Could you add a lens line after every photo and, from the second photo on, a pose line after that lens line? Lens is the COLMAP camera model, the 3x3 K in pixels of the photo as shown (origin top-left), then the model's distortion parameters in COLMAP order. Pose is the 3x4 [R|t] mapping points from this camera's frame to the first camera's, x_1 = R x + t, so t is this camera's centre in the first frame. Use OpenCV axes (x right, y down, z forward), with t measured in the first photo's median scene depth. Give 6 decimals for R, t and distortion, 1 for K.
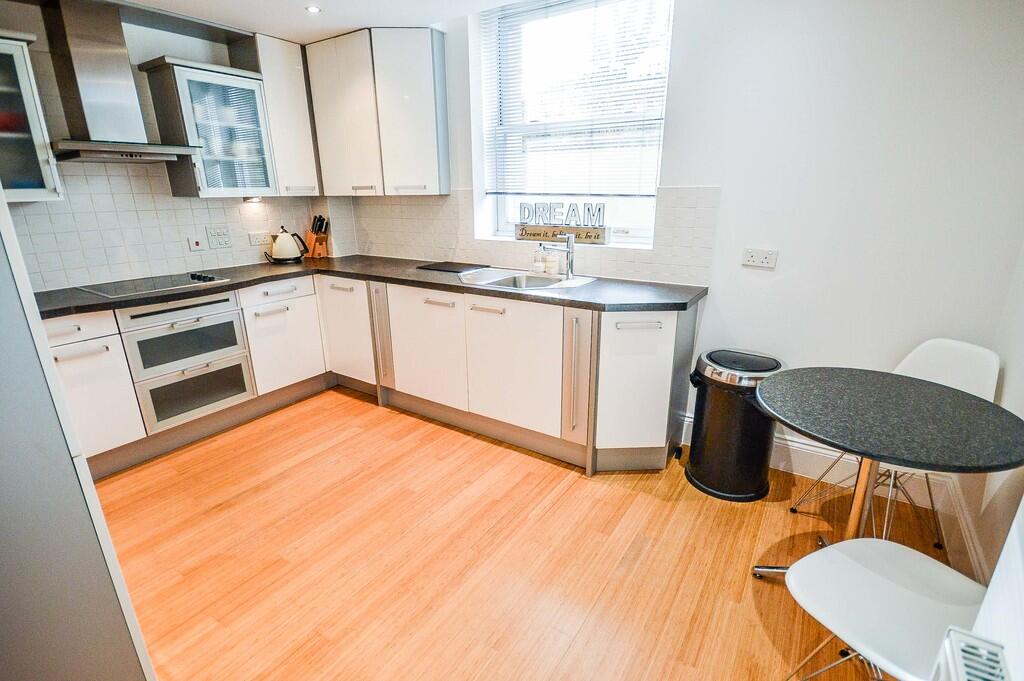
lens RADIAL K [[478.4, 0, 512.0], [0, 478.4, 340.5], [0, 0, 1]] dist [0.001680, -0.007379]
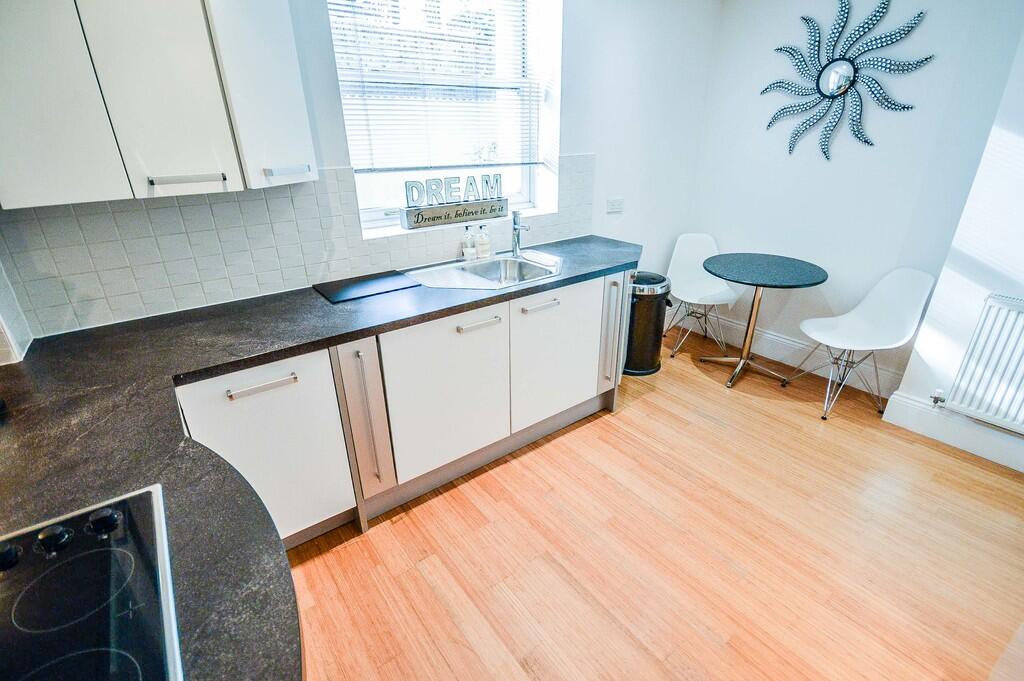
lens RADIAL K [[478.4, 0, 512.0], [0, 478.4, 340.5], [0, 0, 1]] dist [0.001680, -0.007379]
pose [[0.336607, -0.377817, 0.862525, -0.732283], [0.289727, 0.913097, 0.286901, -0.238025], [-0.895965, 0.153324, 0.416819, 0.596068]]
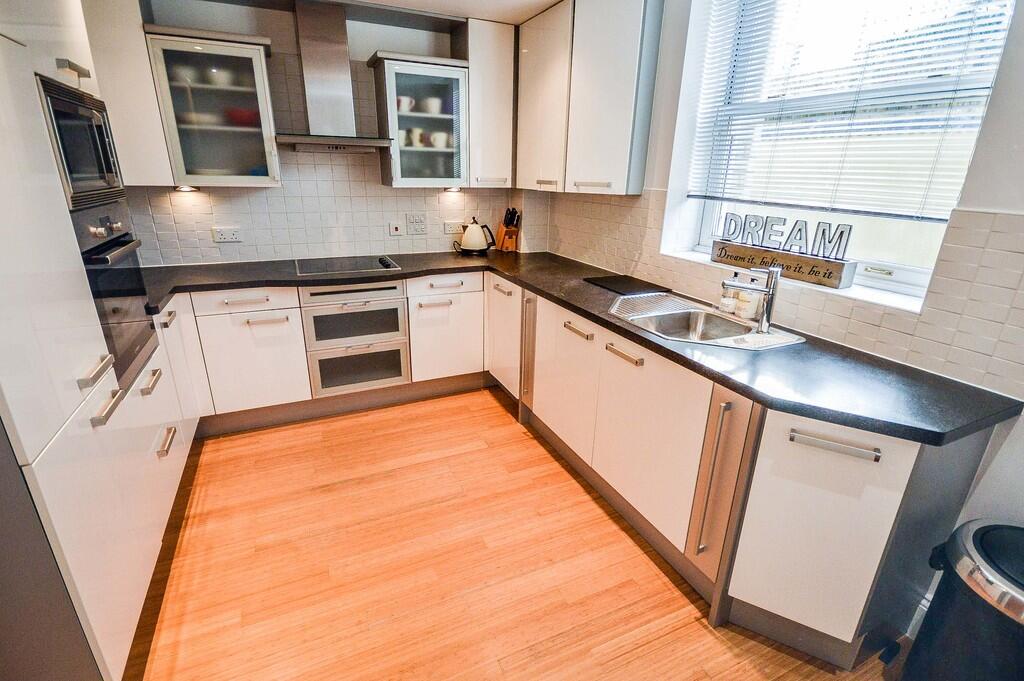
lens RADIAL K [[478.4, 0, 512.0], [0, 478.4, 340.5], [0, 0, 1]] dist [0.001680, -0.007379]
pose [[0.850731, 0.200238, -0.485965, 0.141430], [-0.183125, 0.979576, 0.083048, -0.101309], [0.492668, 0.018341, 0.870024, 0.214778]]
